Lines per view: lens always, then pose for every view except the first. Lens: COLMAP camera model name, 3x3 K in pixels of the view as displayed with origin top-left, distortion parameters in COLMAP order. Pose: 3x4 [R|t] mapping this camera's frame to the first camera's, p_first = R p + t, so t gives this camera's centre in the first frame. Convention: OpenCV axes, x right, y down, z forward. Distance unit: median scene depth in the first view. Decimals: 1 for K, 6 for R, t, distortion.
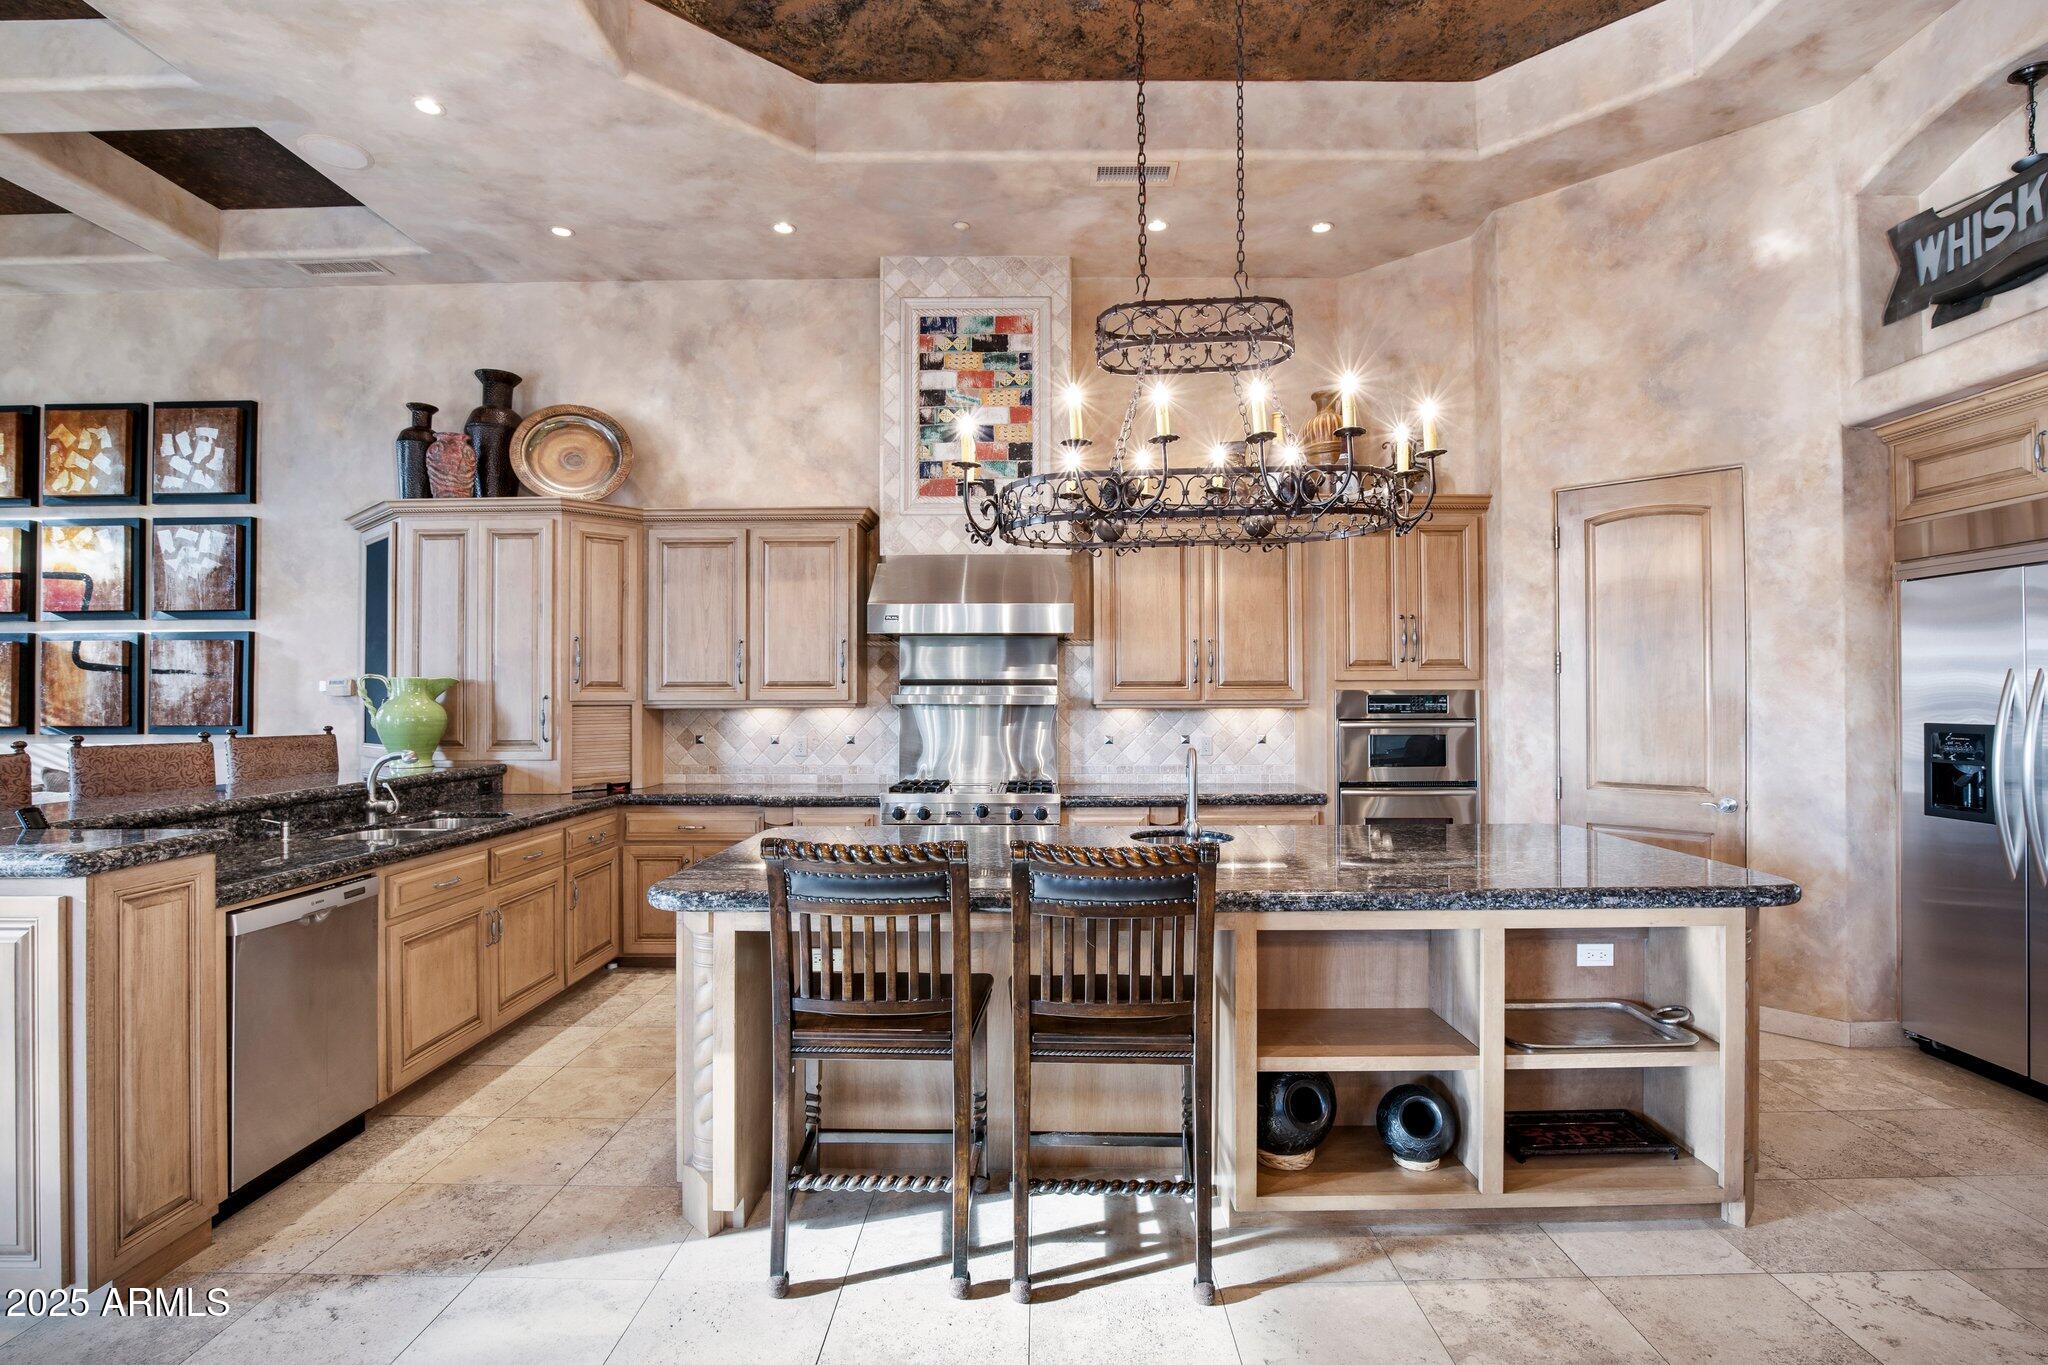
lens RADIAL K [[986.5, 0, 1031.8], [0, 986.5, 678.0], [0, 0, 1]] dist [-0.034490, 0.006790]
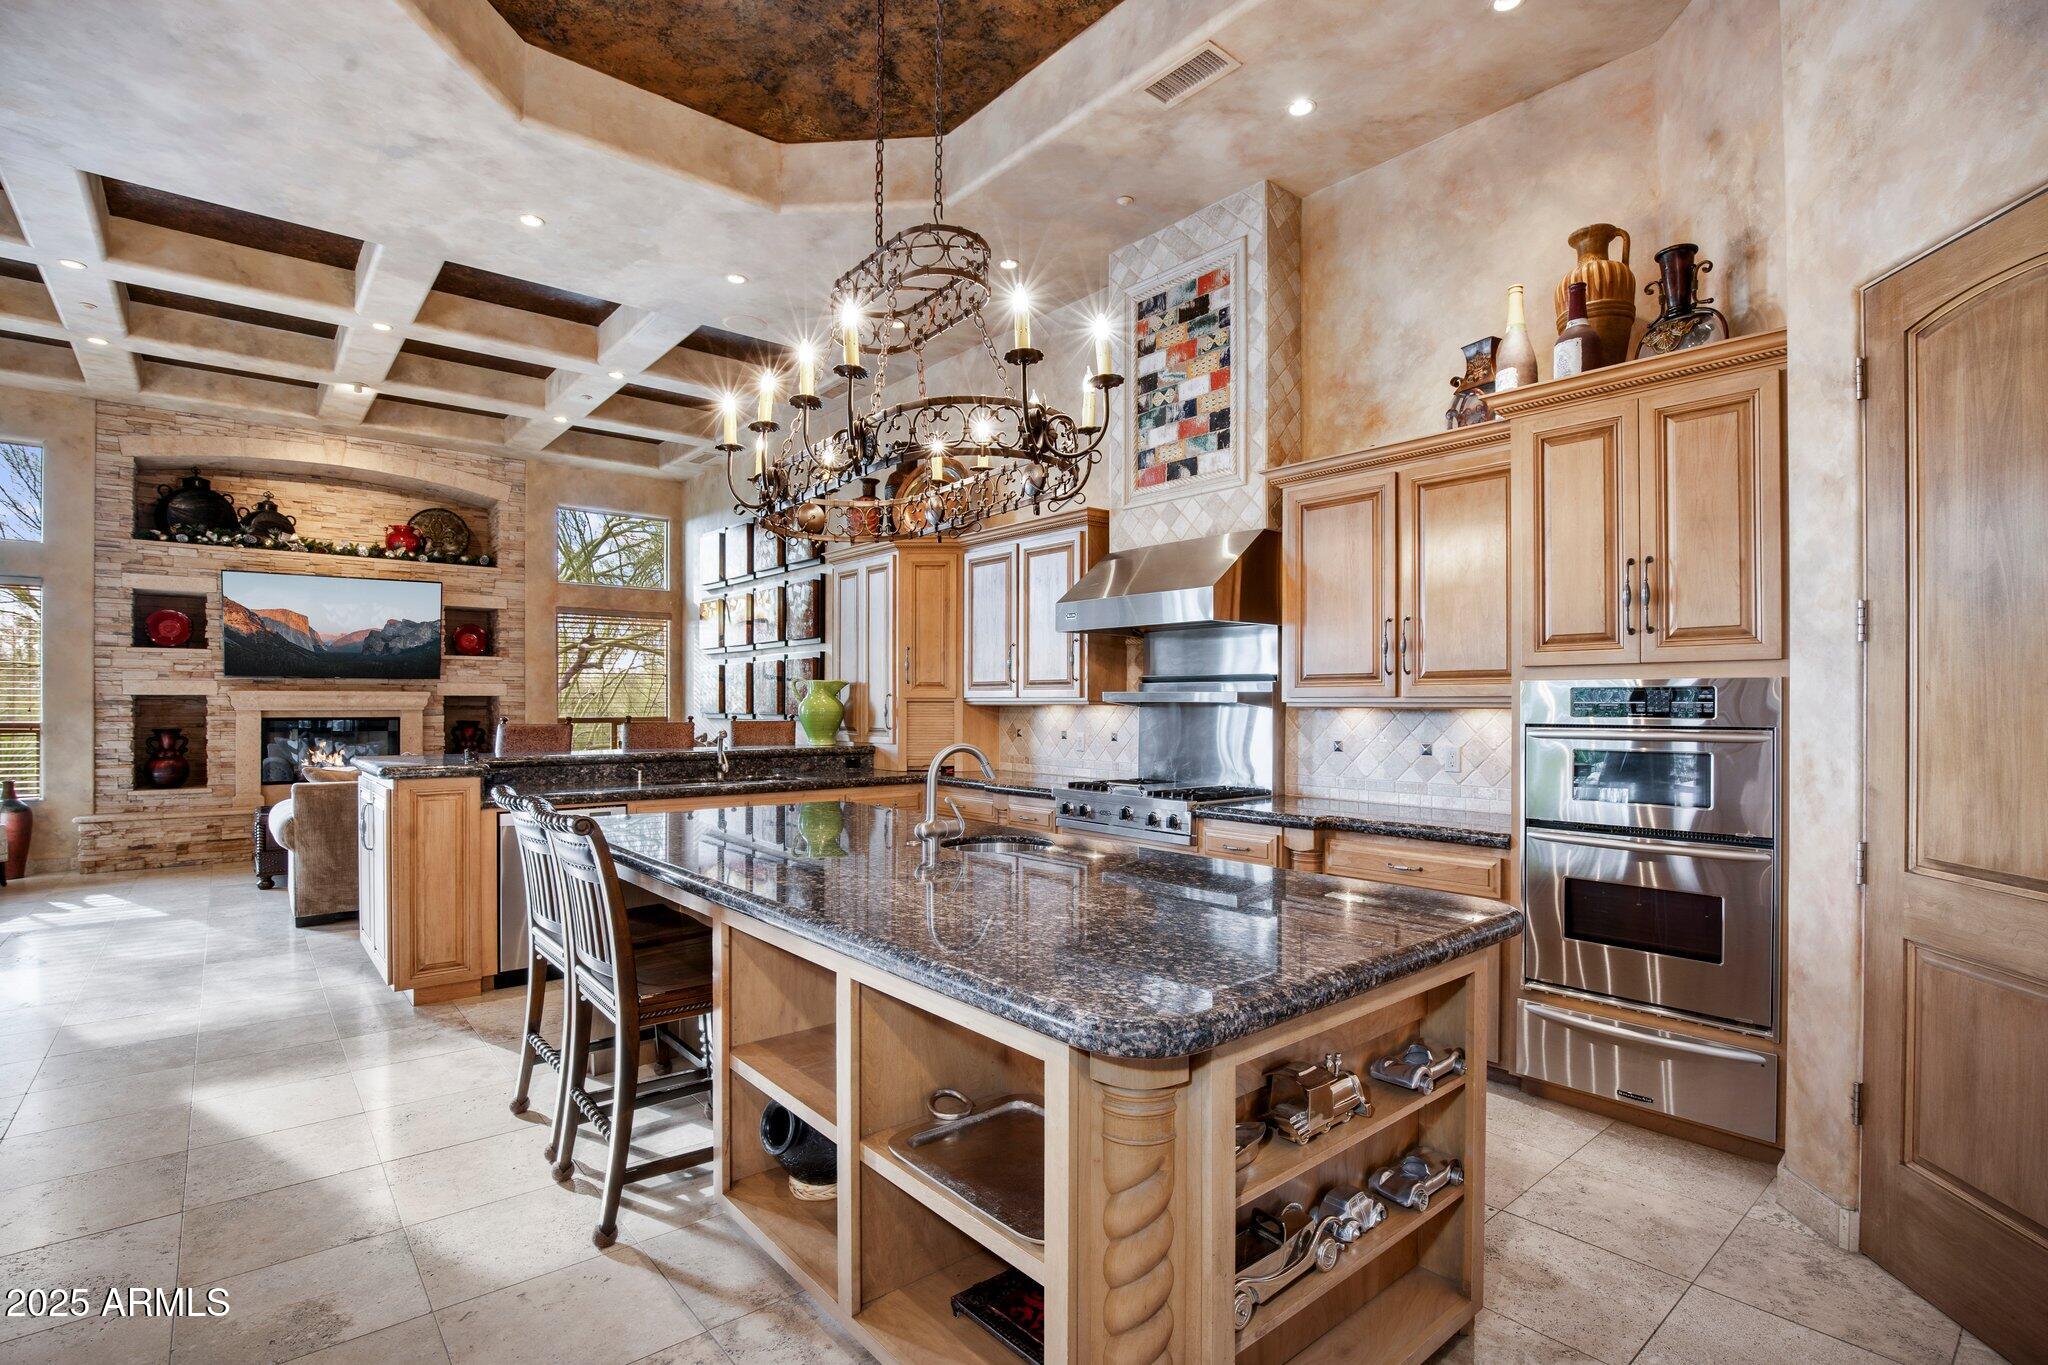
lens RADIAL K [[982.0, 0, 1026.9], [0, 982.0, 694.9], [0, 0, 1]] dist [-0.024705, 0.001283]
pose [[0.643725, -0.002290, -0.765253, 0.557878], [0.007871, 0.999962, 0.003628, 0.015551], [0.765216, -0.008359, 0.643719, 0.290728]]
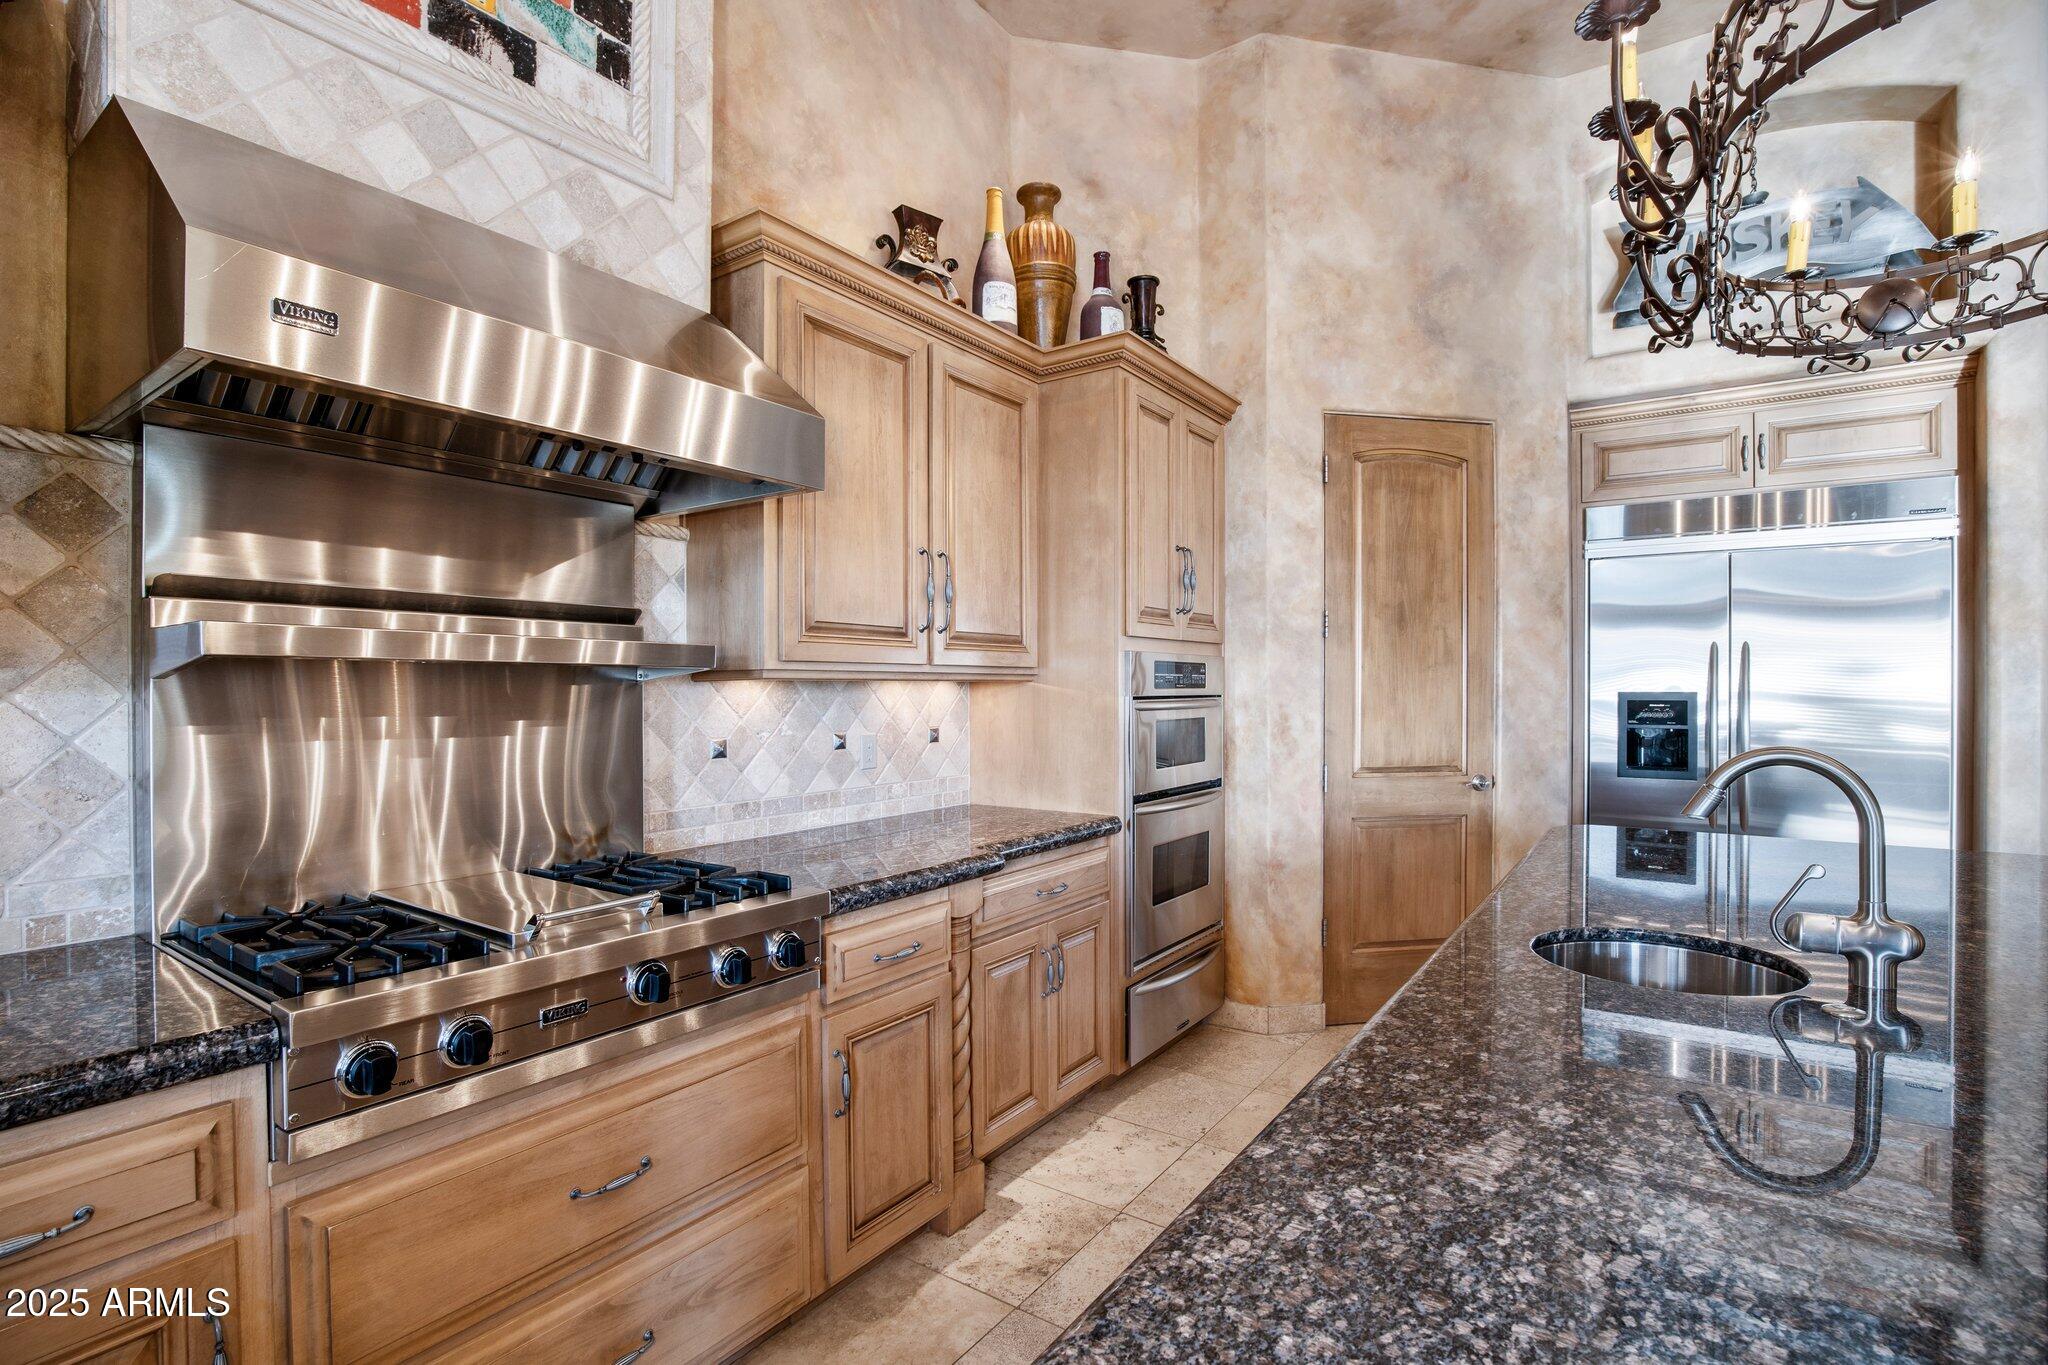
lens RADIAL K [[968.0, 0, 1039.9], [0, 968.0, 686.6], [0, 0, 1]] dist [-0.030240, 0.000876]
pose [[0.557486, 0.001657, 0.830184, -0.223059], [-0.014868, 0.999858, 0.007988, 0.028689], [-0.830053, -0.016797, 0.557432, 0.650642]]
